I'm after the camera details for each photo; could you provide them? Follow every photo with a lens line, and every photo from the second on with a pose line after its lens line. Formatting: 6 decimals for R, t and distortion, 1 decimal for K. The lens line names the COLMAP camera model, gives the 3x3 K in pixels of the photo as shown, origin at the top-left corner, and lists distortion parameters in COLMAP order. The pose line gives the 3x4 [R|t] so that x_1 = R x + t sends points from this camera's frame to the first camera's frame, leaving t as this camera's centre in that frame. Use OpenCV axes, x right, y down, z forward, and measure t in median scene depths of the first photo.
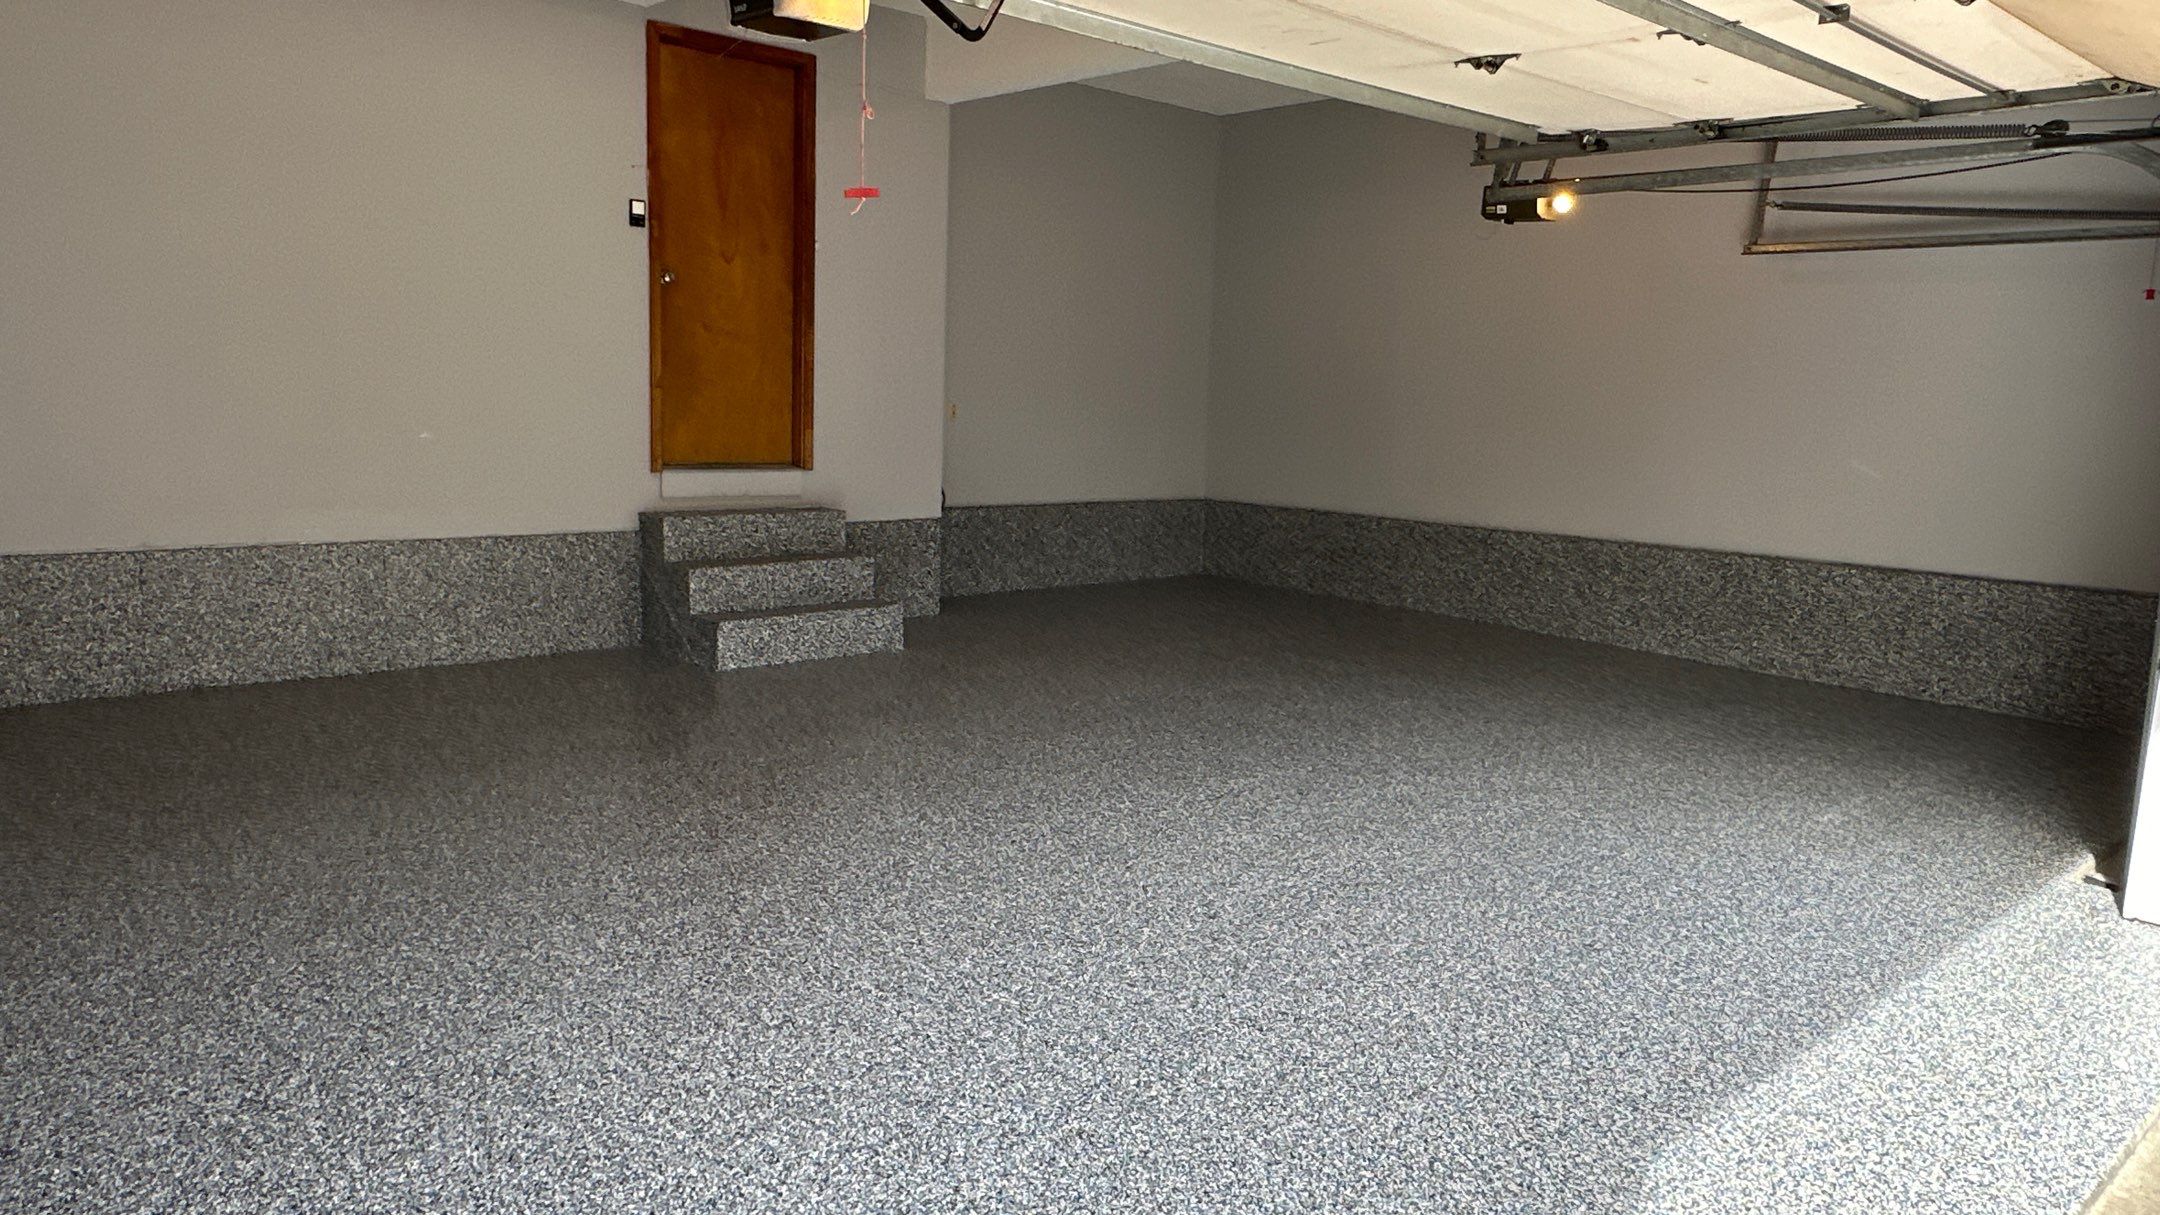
lens RADIAL K [[1470.9, 0, 1084.3], [0, 1470.9, 606.8], [0, 0, 1]] dist [-0.002668, -0.001368]
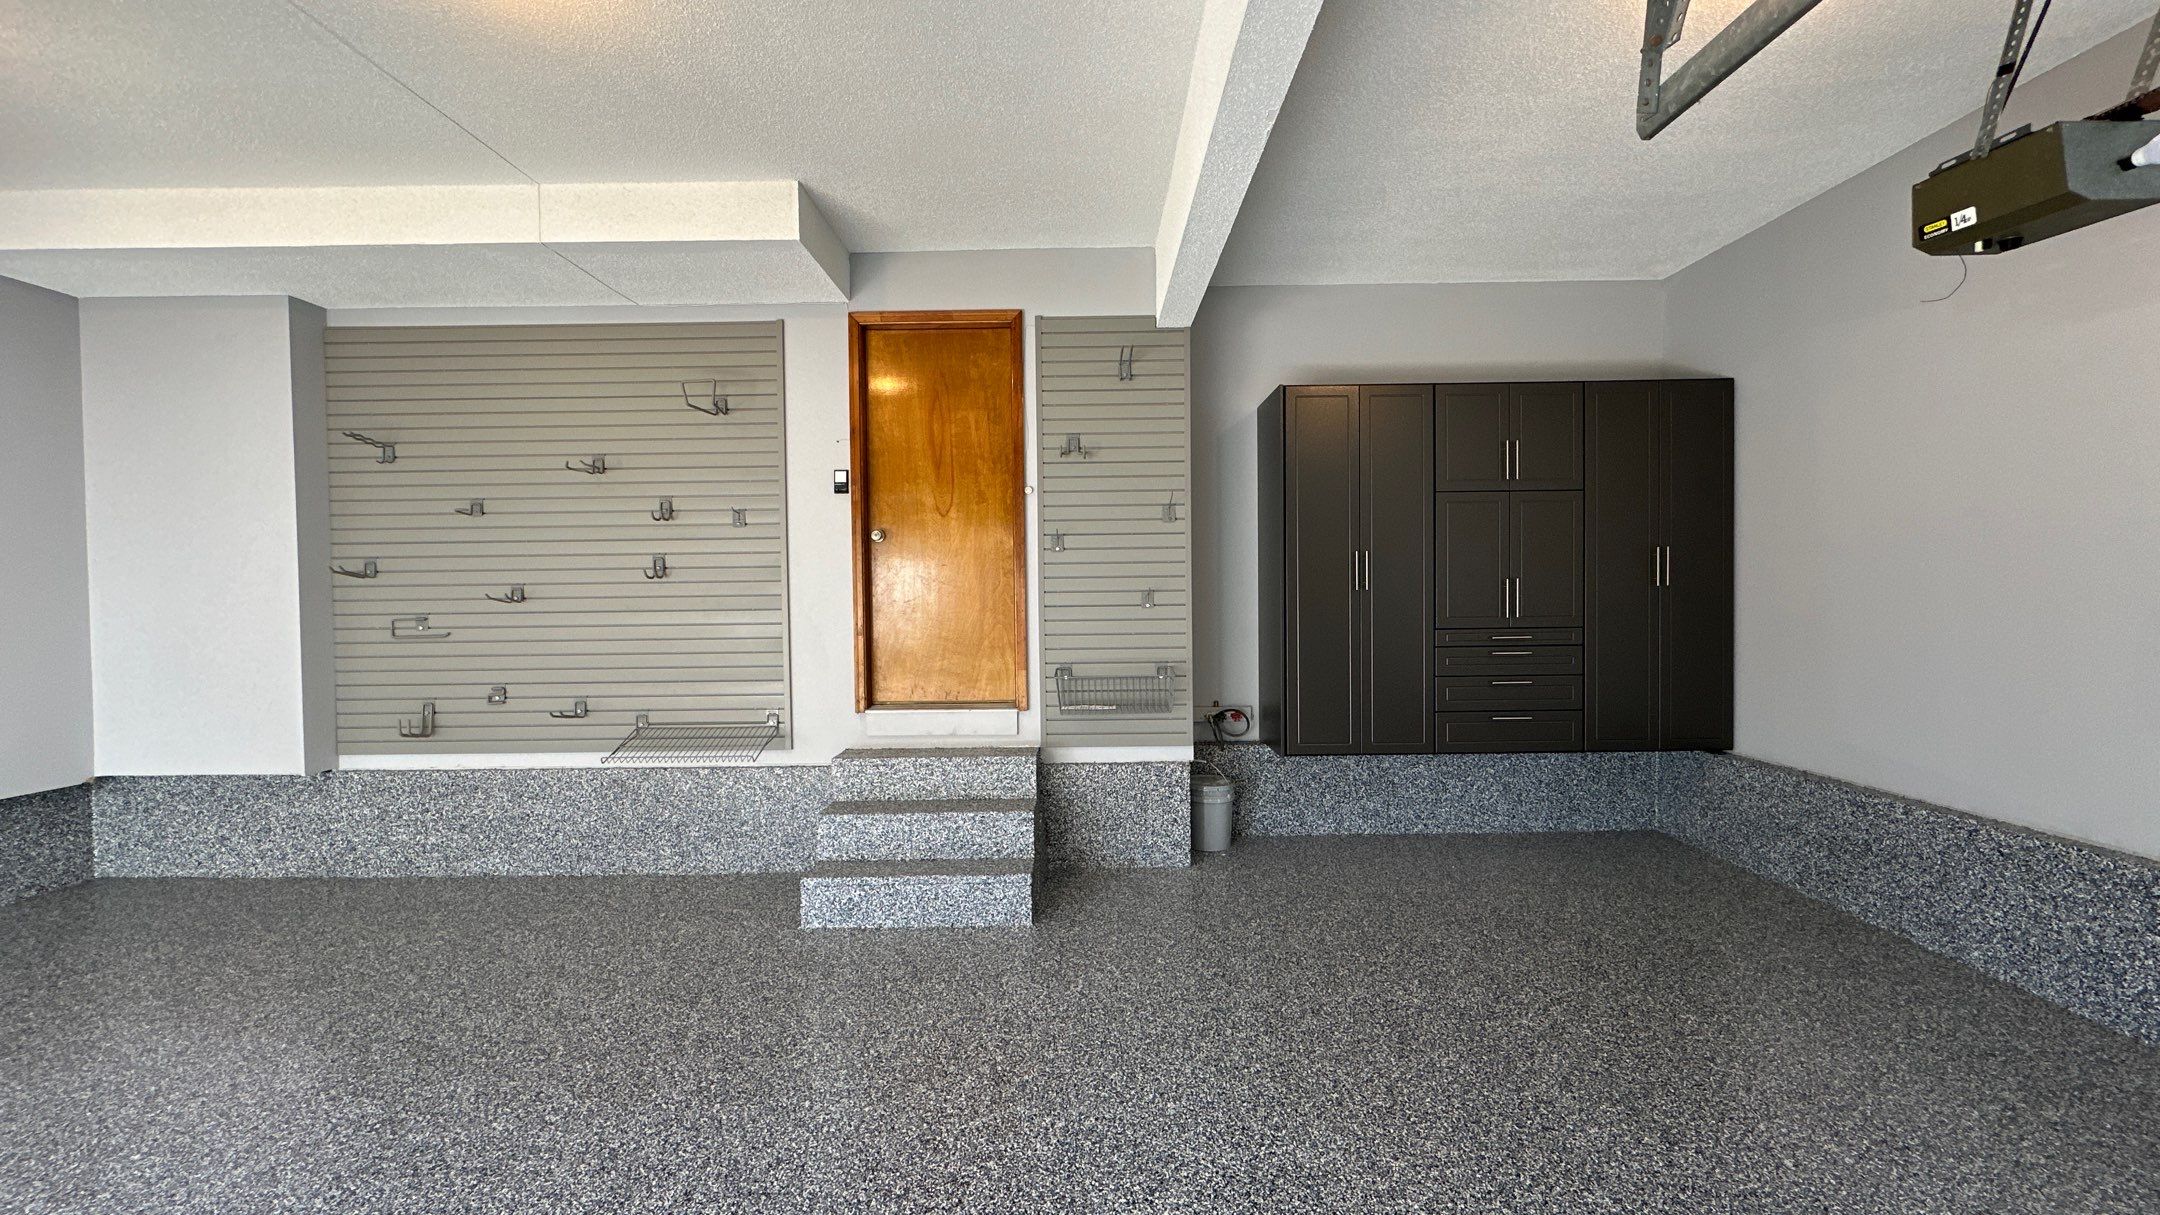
lens RADIAL K [[860.2, 0, 1080.0], [0, 860.2, 607.5], [0, 0, 1]] dist [0.000237, -0.000124]
pose [[0.726979, -0.029695, -0.686018, 0.412231], [-0.061702, 0.992198, -0.108335, -0.170433], [0.683882, 0.121086, 0.719474, 1.002391]]
